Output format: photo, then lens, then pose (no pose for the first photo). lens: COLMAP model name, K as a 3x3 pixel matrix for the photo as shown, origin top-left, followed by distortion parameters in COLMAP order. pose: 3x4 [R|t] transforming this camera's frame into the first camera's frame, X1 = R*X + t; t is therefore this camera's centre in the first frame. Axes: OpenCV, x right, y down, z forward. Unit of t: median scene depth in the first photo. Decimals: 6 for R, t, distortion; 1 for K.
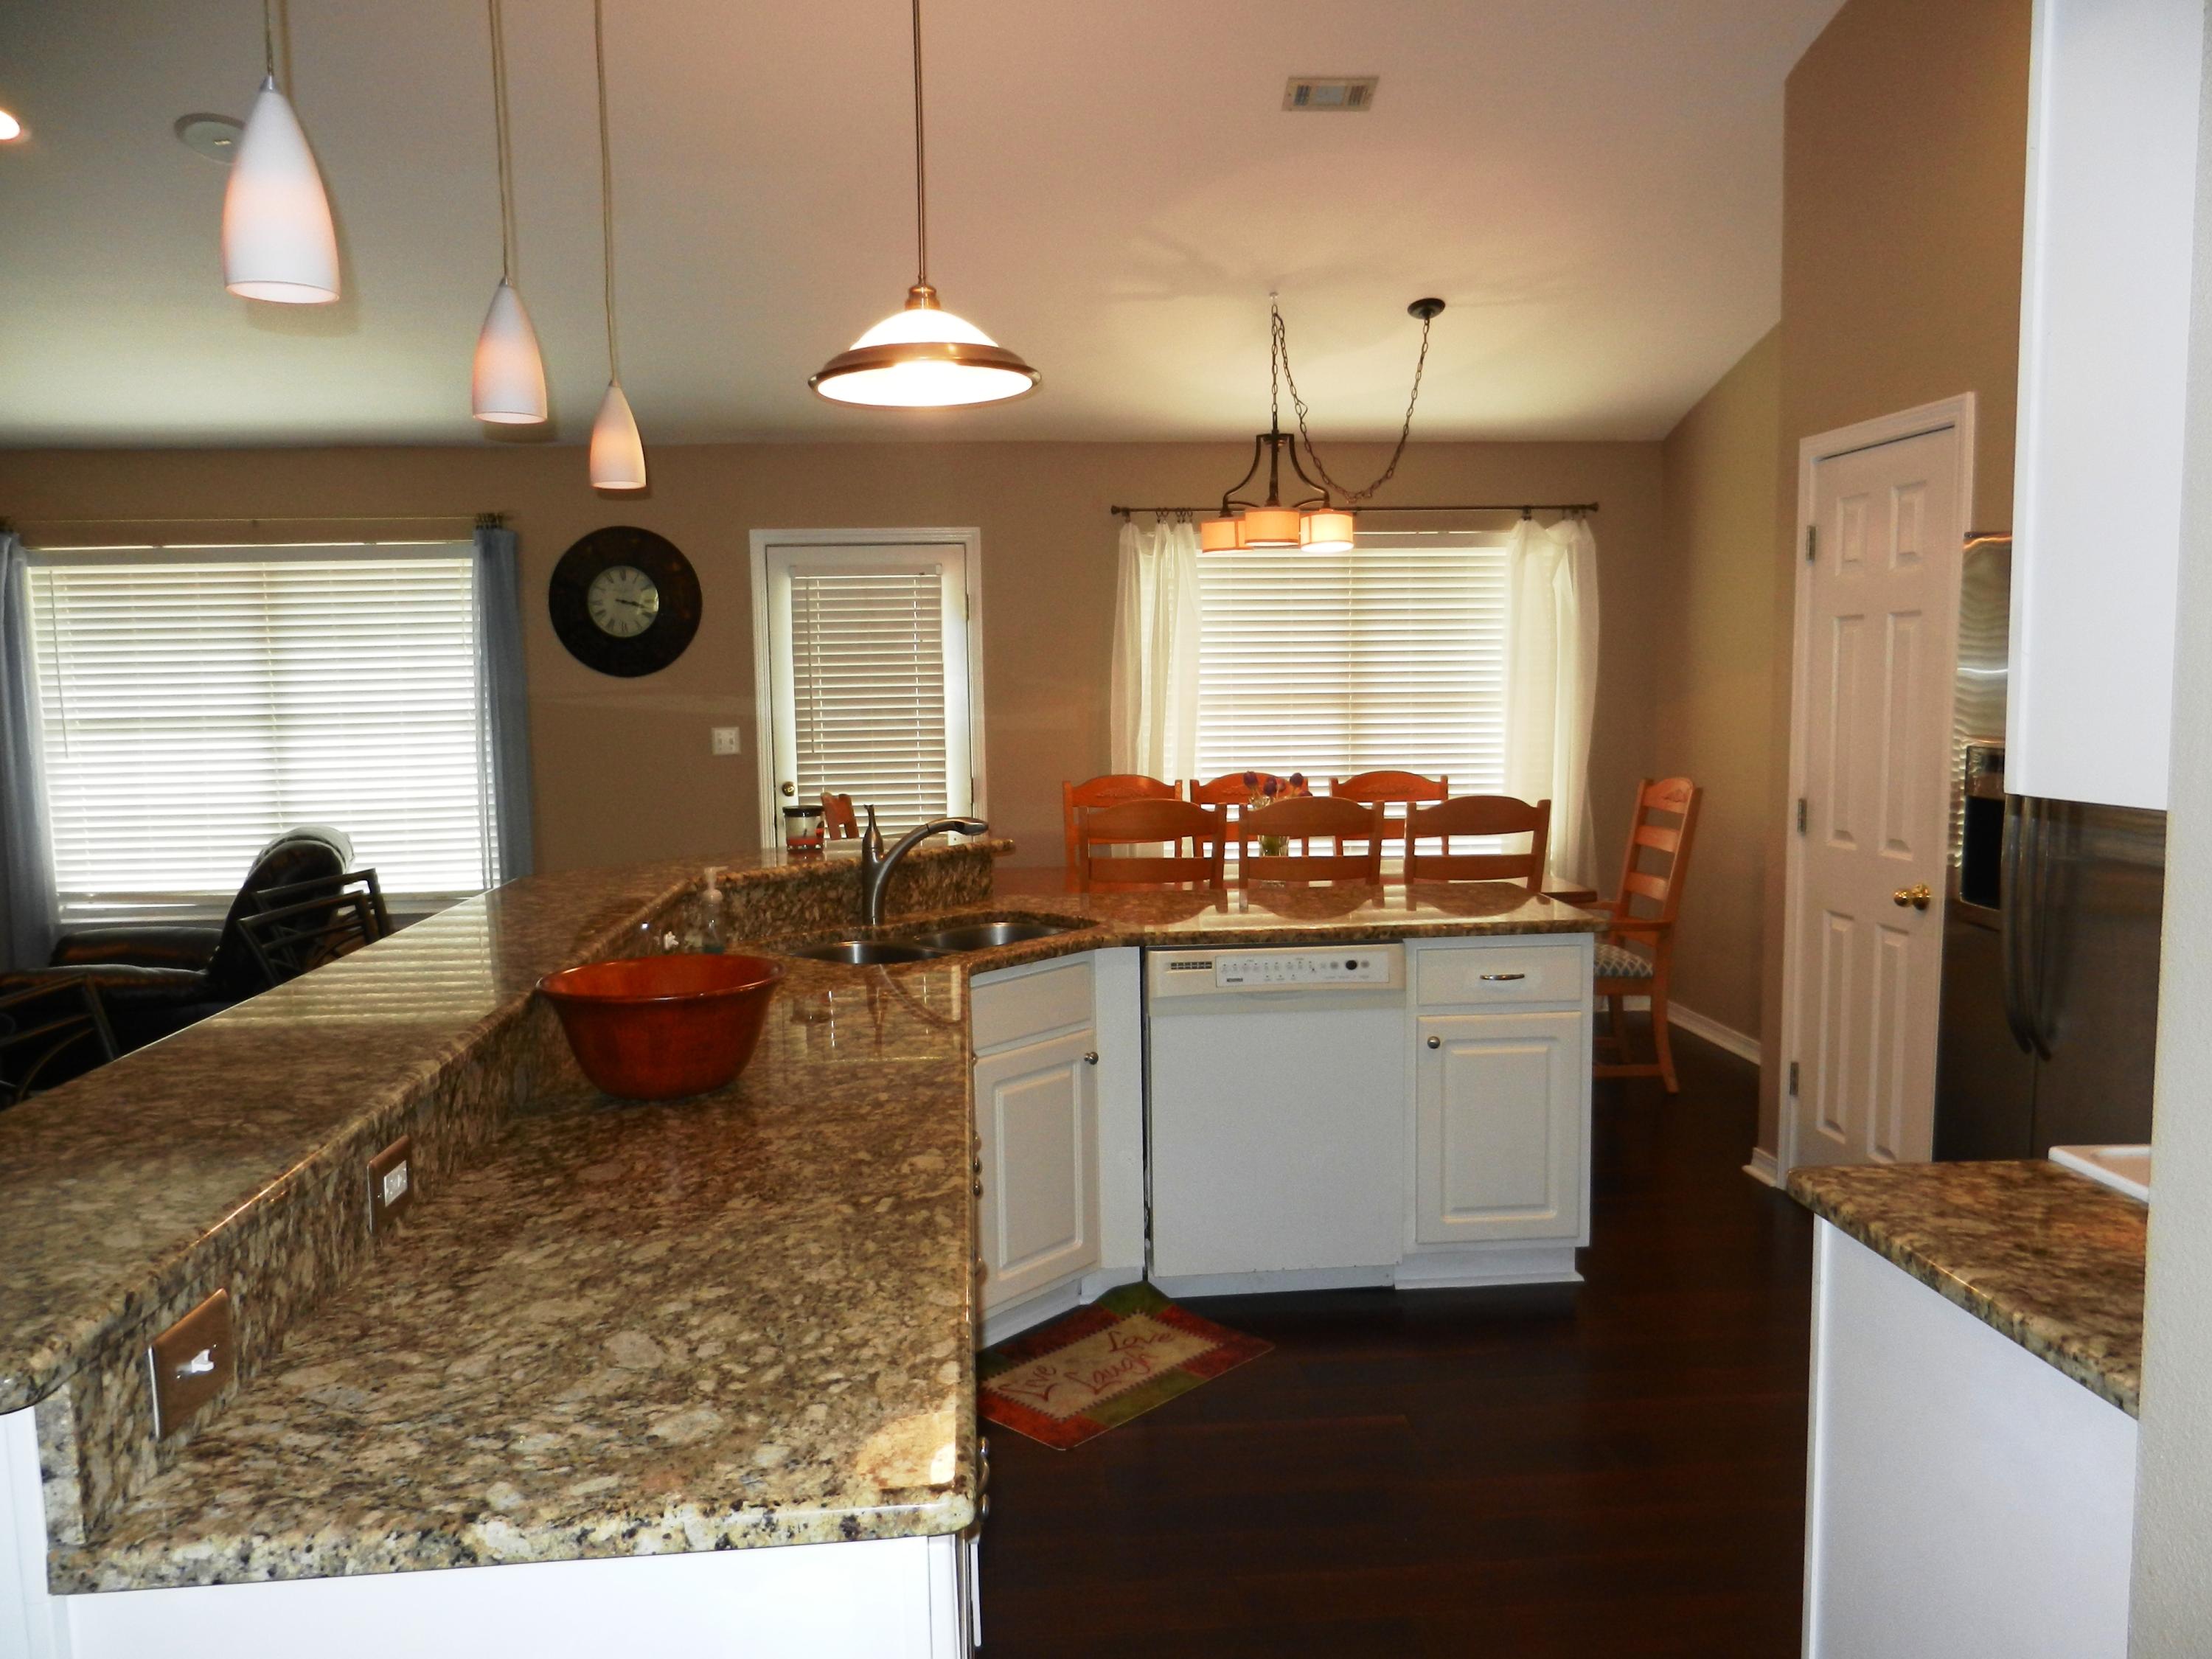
lens RADIAL K [[1586.0, 0, 1158.4], [0, 1586.0, 861.5], [0, 0, 1]] dist [-0.053554, 0.005765]
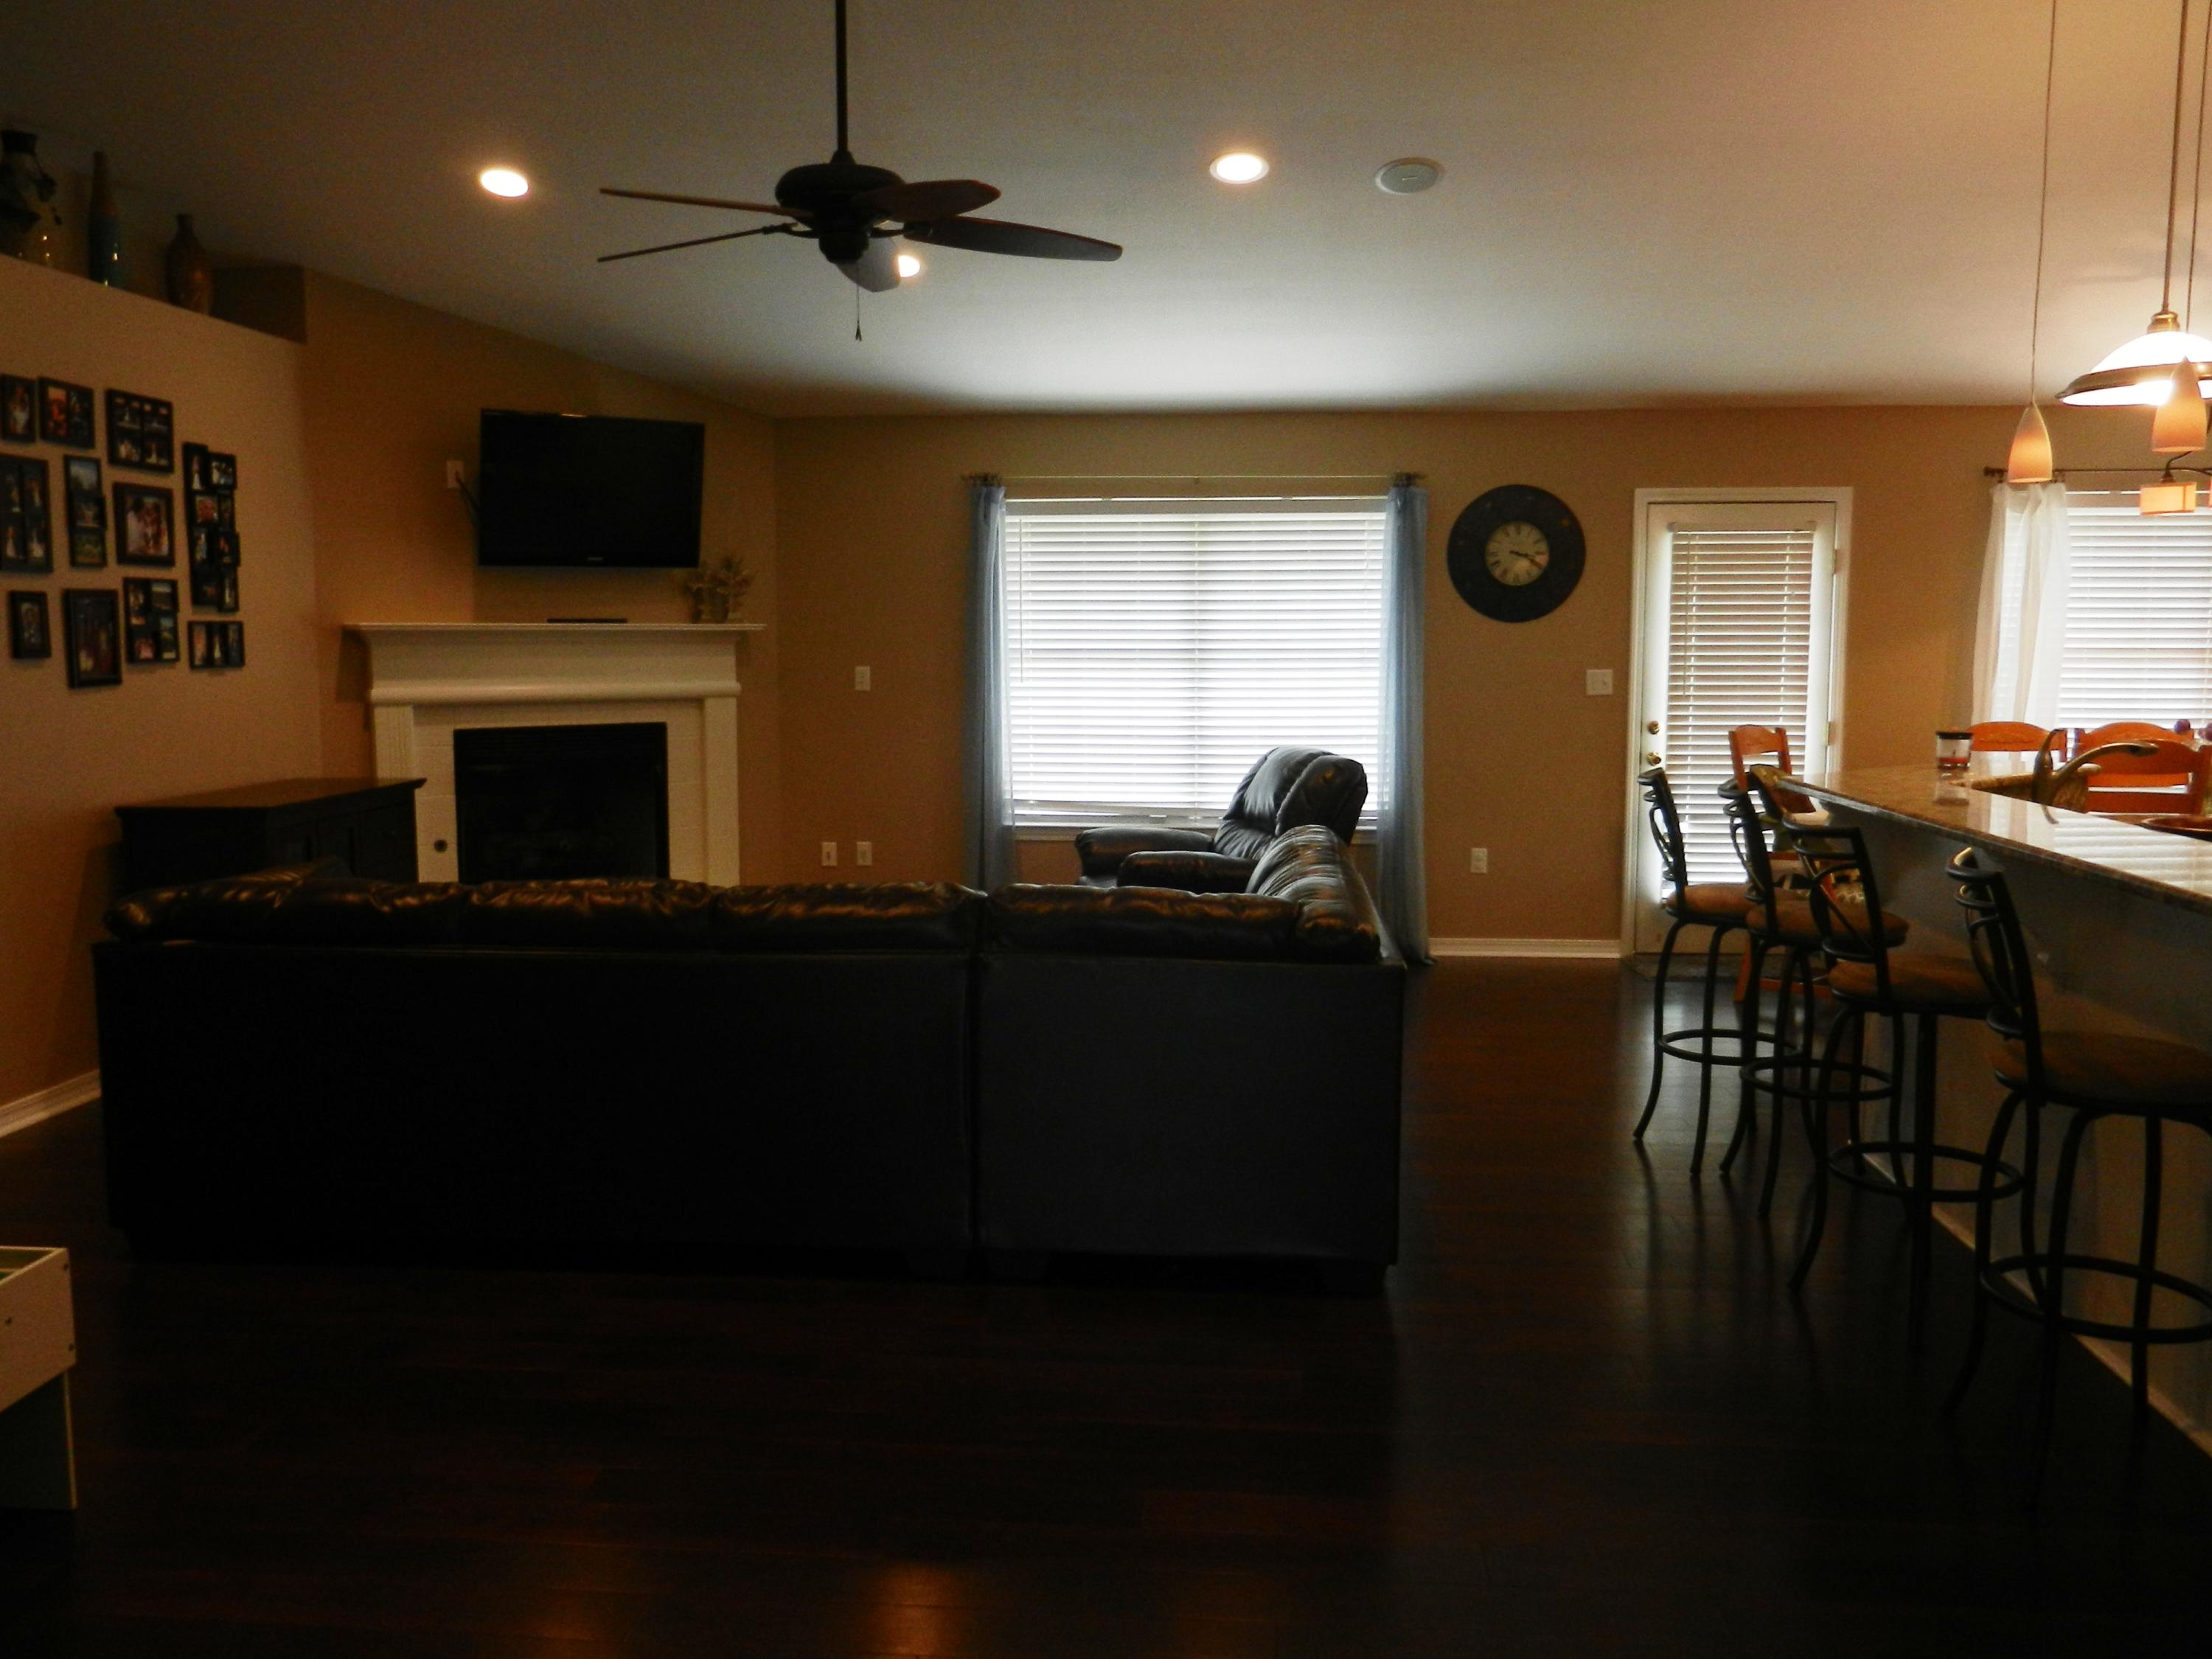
lens RADIAL K [[1804.5, 0, 1106.0], [0, 1804.5, 829.5], [0, 0, 1]] dist [-0.013005, 0.000731]
pose [[0.979489, 0.036745, -0.198119, -0.368779], [-0.036902, 0.999315, 0.002901, 0.035884], [0.198090, 0.004470, 0.980174, -0.298379]]
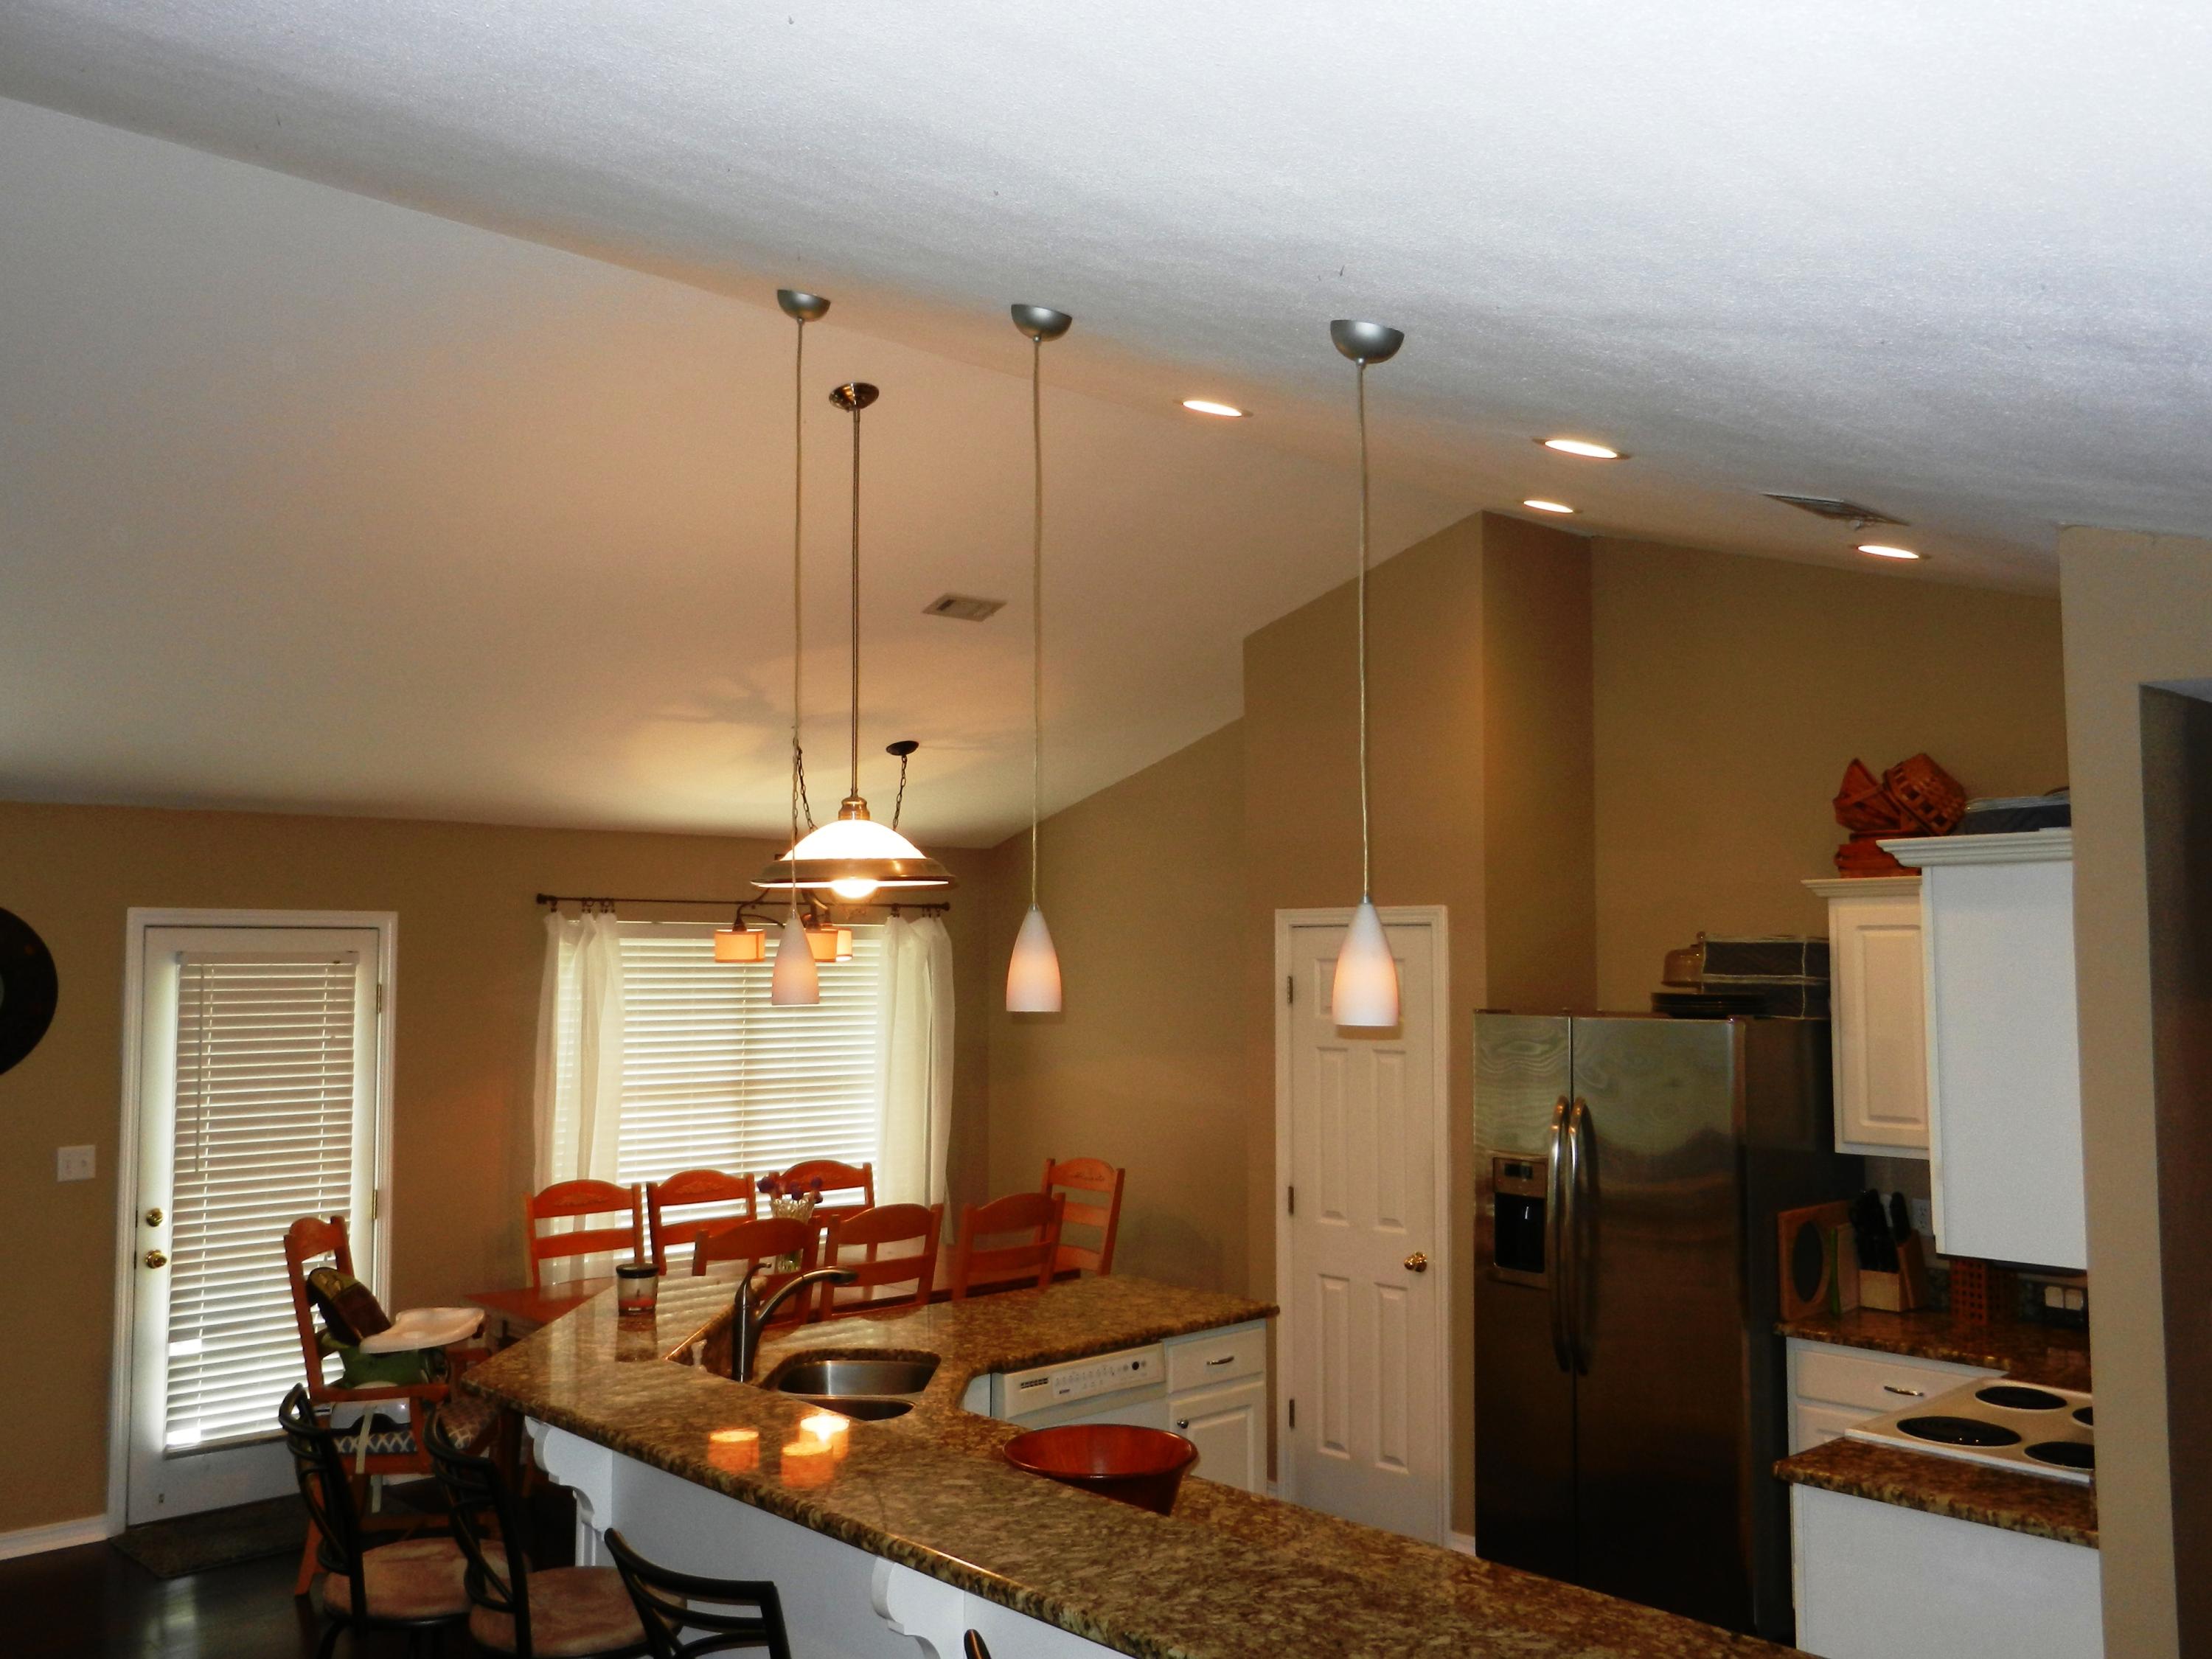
lens RADIAL K [[1804.5, 0, 1106.0], [0, 1804.5, 829.5], [0, 0, 1]] dist [-0.013005, 0.000731]
pose [[0.789686, 0.059058, 0.610663, -0.442805], [0.055599, 0.984371, -0.167099, -0.063297], [-0.610987, 0.165908, 0.774060, -0.067770]]
